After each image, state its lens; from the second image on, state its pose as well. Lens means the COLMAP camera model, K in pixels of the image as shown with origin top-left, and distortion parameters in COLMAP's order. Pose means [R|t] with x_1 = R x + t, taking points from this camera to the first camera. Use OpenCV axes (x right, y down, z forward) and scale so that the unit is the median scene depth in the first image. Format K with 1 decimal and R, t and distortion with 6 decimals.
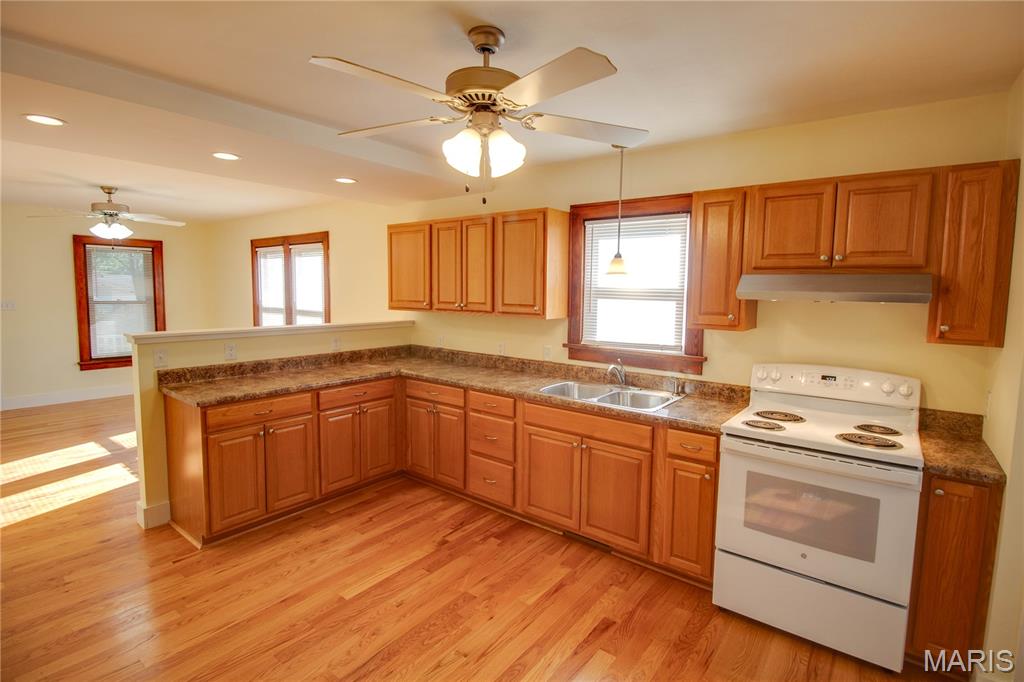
lens RADIAL K [[478.1, 0, 526.4], [0, 478.1, 328.0], [0, 0, 1]] dist [-0.000184, -0.012671]
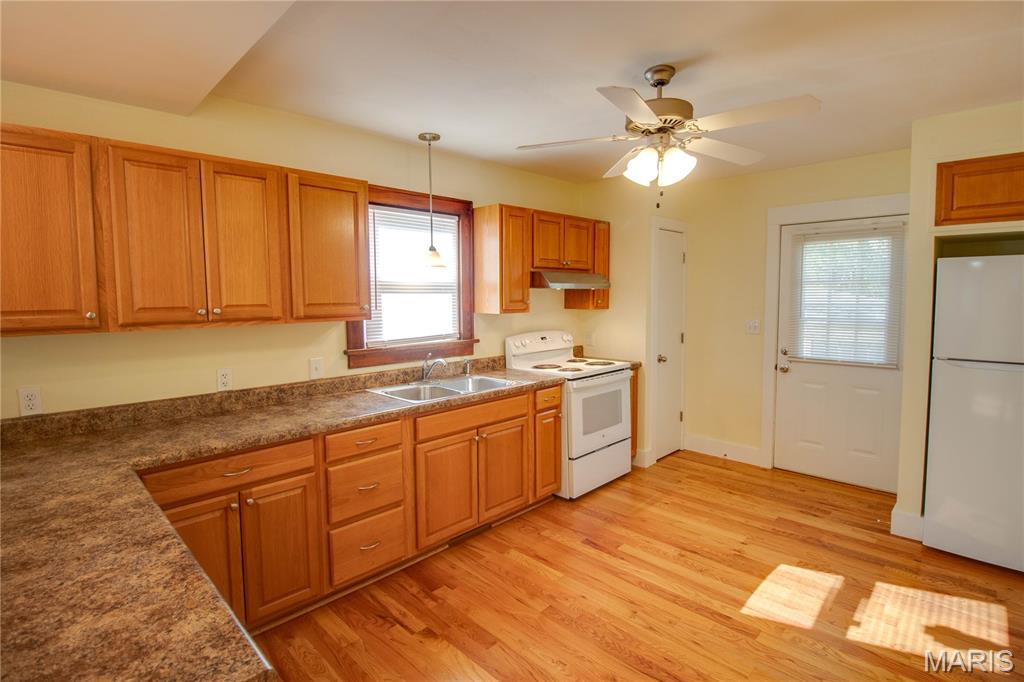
lens RADIAL K [[498.9, 0, 512.0], [0, 498.9, 319.1], [0, 0, 1]] dist [-0.000100, -0.014998]
pose [[0.141427, -0.069878, 0.987479, -0.828860], [0.087505, 0.994483, 0.057842, -0.052629], [-0.986074, 0.078229, 0.146762, 0.696993]]
